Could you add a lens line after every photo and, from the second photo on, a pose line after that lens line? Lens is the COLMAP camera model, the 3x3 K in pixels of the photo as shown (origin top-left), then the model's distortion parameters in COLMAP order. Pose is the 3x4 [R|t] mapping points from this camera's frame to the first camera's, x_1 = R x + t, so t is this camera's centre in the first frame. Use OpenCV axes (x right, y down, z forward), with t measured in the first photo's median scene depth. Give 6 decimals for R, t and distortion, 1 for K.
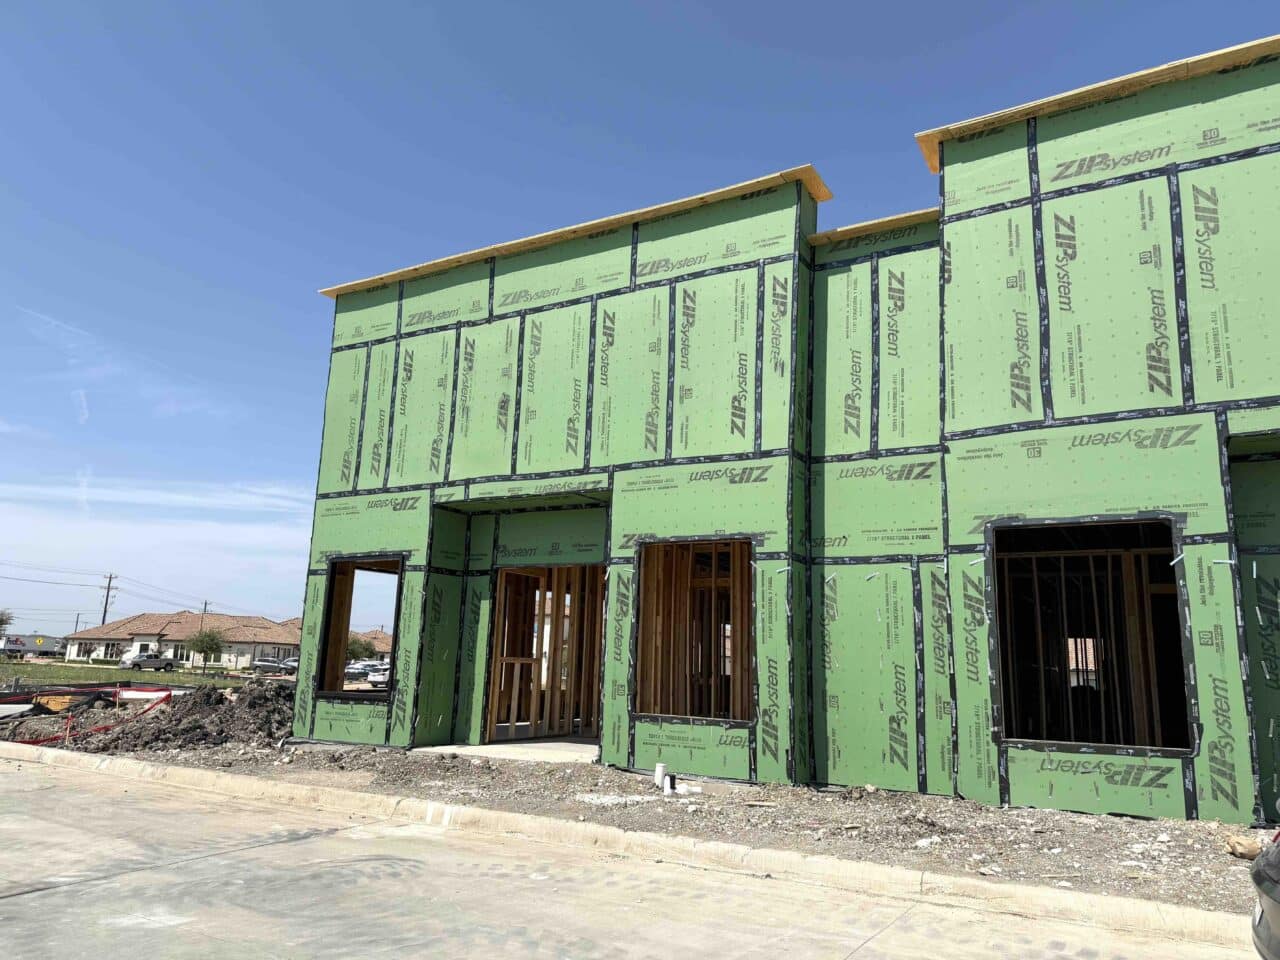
lens RADIAL K [[899.4, 0, 640.0], [0, 899.4, 480.0], [0, 0, 1]] dist [0.118602, -0.167287]
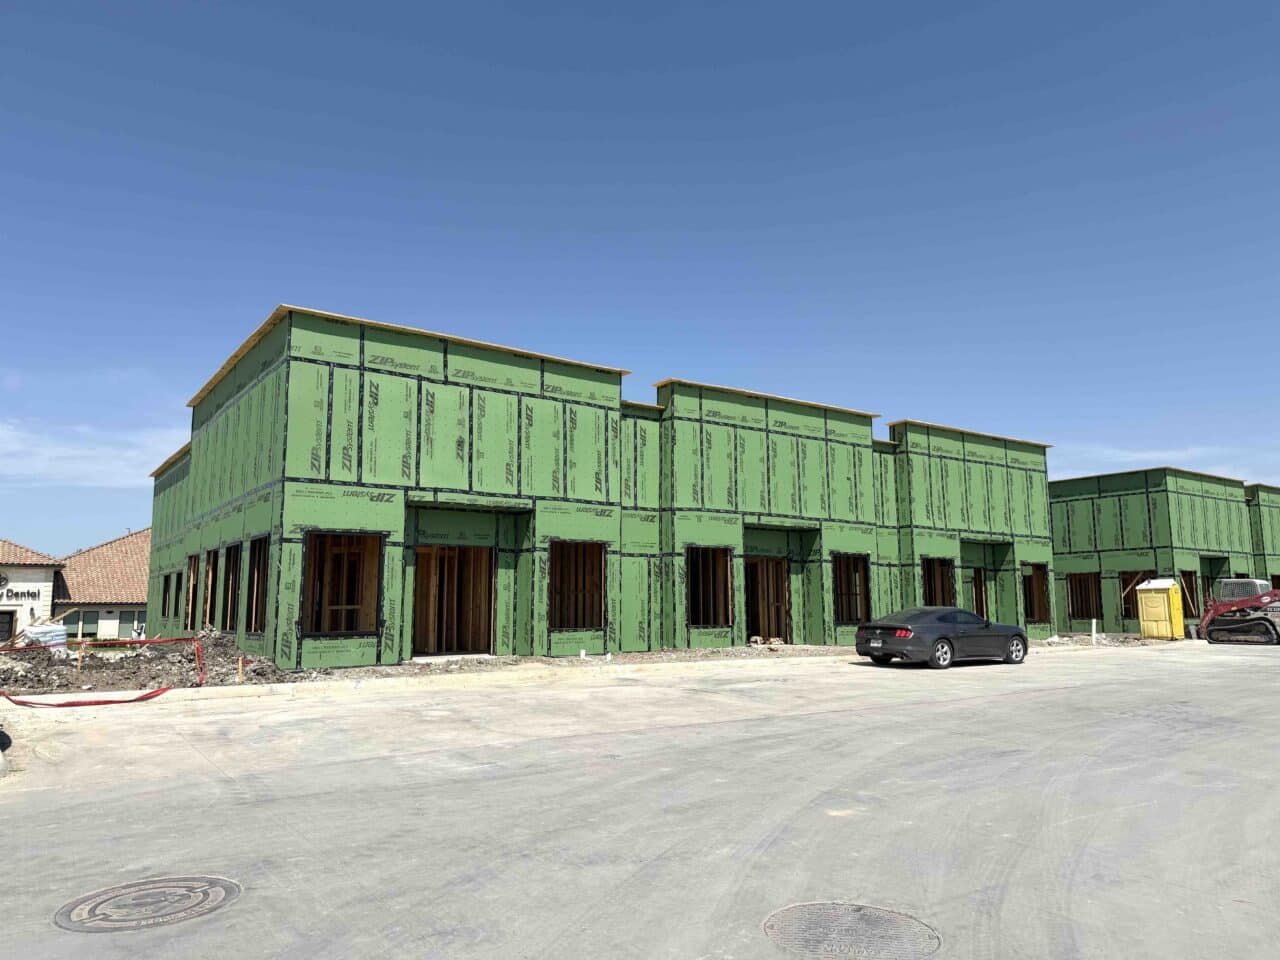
lens RADIAL K [[899.4, 0, 640.0], [0, 899.4, 480.0], [0, 0, 1]] dist [0.118602, -0.167287]
pose [[0.394600, 0.095653, 0.913861, -1.600140], [-0.166347, 0.985569, -0.031330, -0.026286], [-0.903670, -0.139655, 0.404817, 0.079371]]
